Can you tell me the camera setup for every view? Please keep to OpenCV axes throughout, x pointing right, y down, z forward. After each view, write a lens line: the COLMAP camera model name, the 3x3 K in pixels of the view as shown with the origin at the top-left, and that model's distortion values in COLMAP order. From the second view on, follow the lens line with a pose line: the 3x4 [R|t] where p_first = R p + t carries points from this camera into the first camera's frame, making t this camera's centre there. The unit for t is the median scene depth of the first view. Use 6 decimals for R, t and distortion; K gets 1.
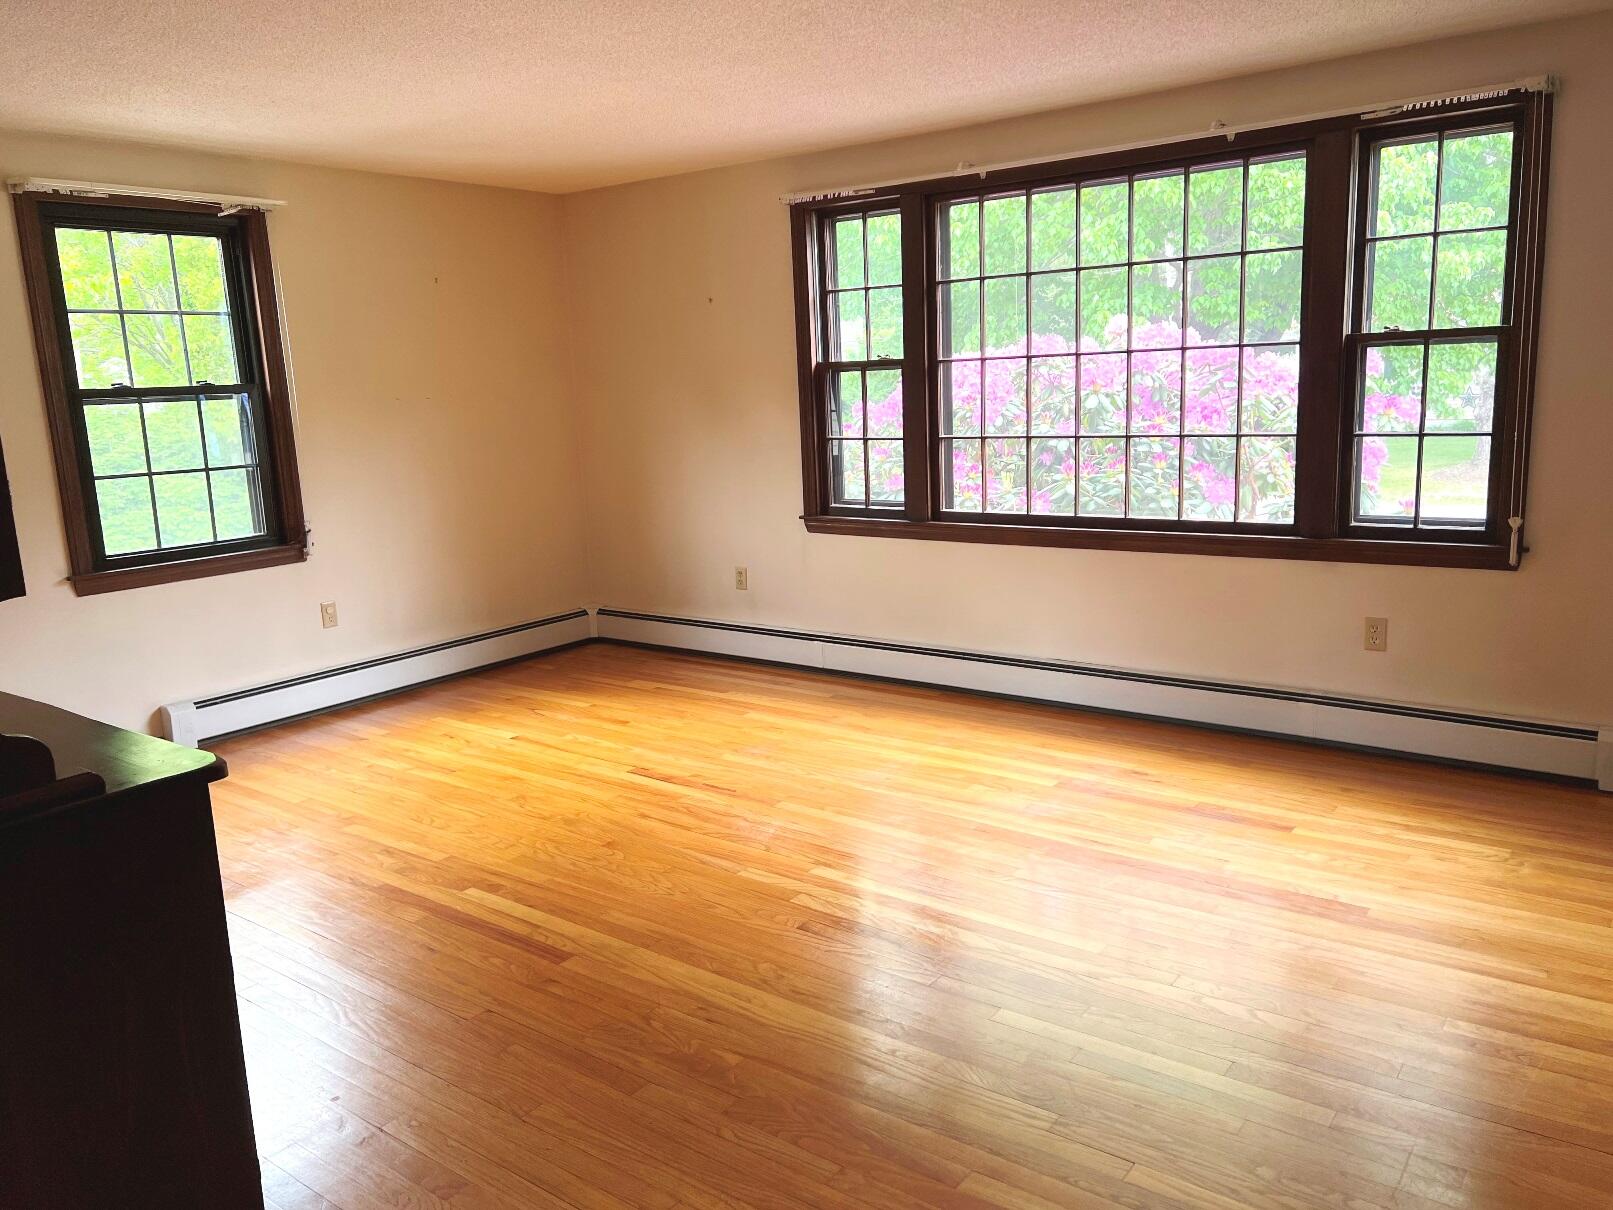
lens RADIAL K [[1213.7, 0, 812.3], [0, 1213.7, 603.3], [0, 0, 1]] dist [0.094475, -0.120362]
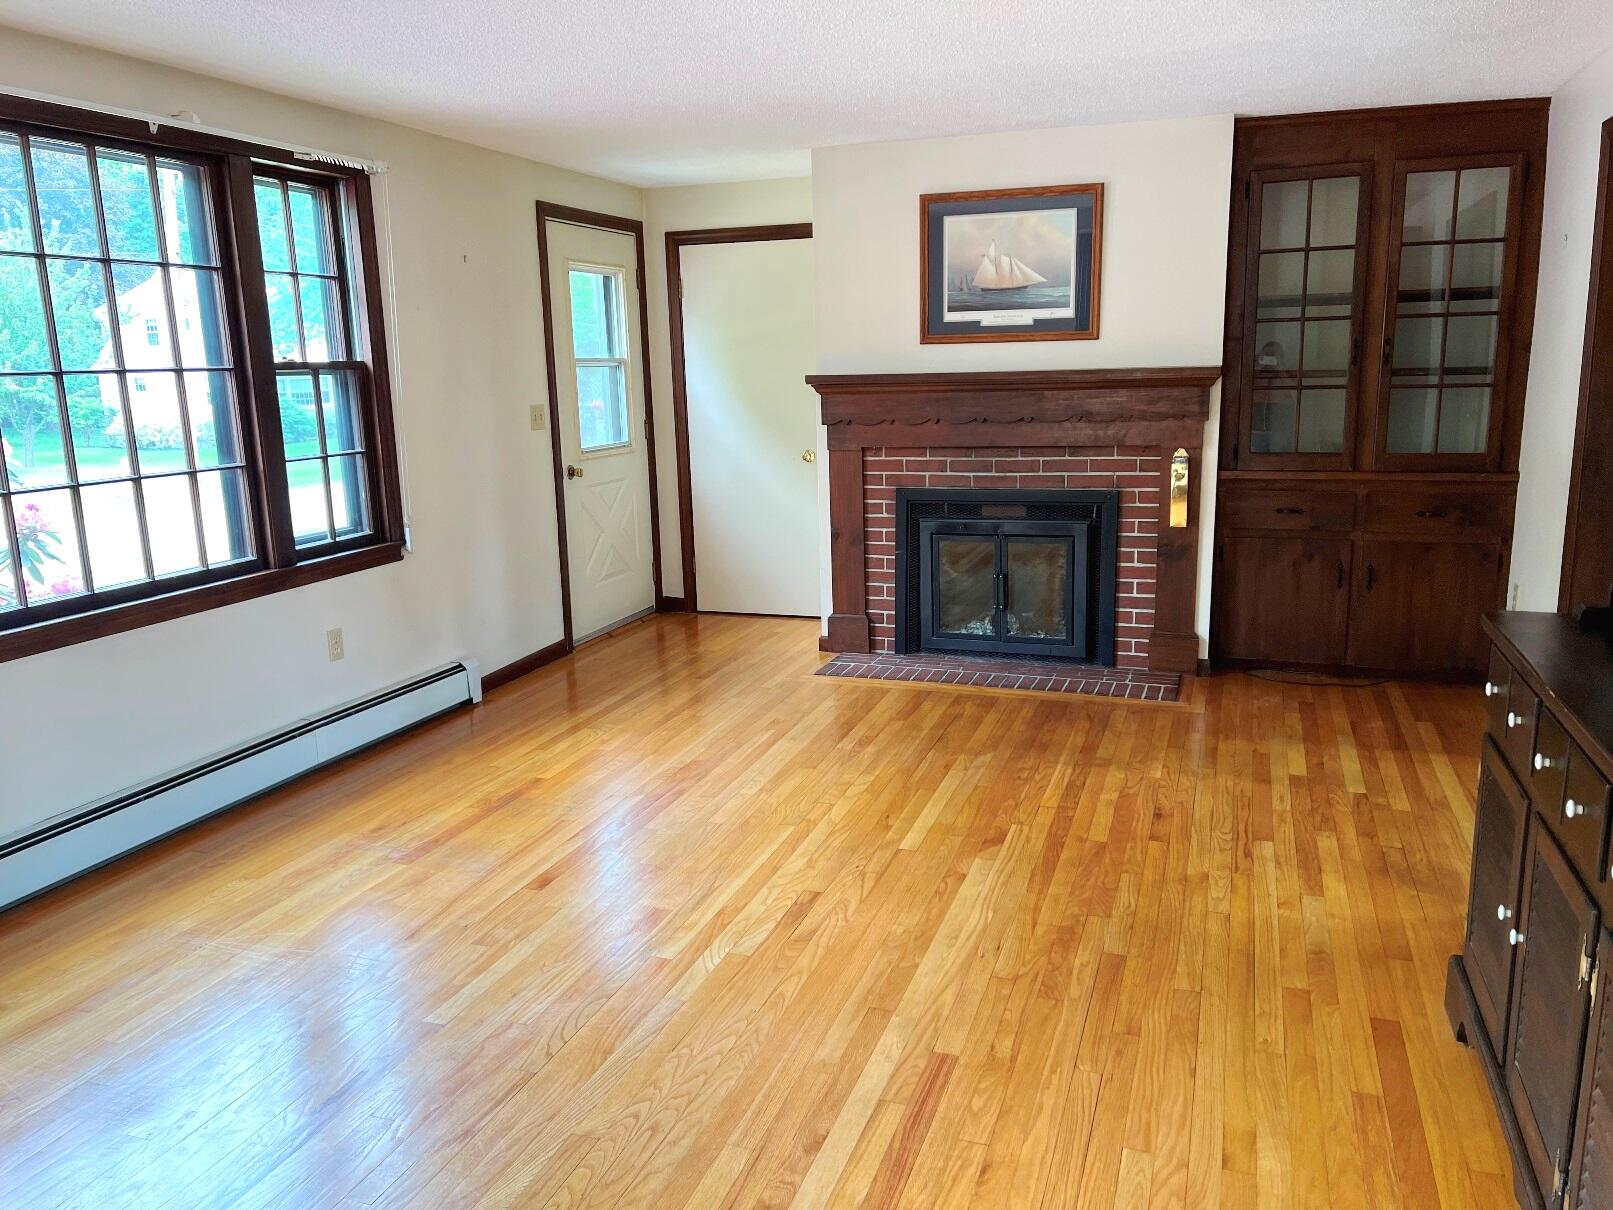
lens RADIAL K [[1213.7, 0, 812.3], [0, 1213.7, 603.3], [0, 0, 1]] dist [0.094475, -0.120362]
pose [[-0.301849, -0.139617, 0.943077, -0.699887], [0.215296, 0.953681, 0.210096, -0.150894], [-0.928728, 0.266458, -0.257808, 0.927259]]
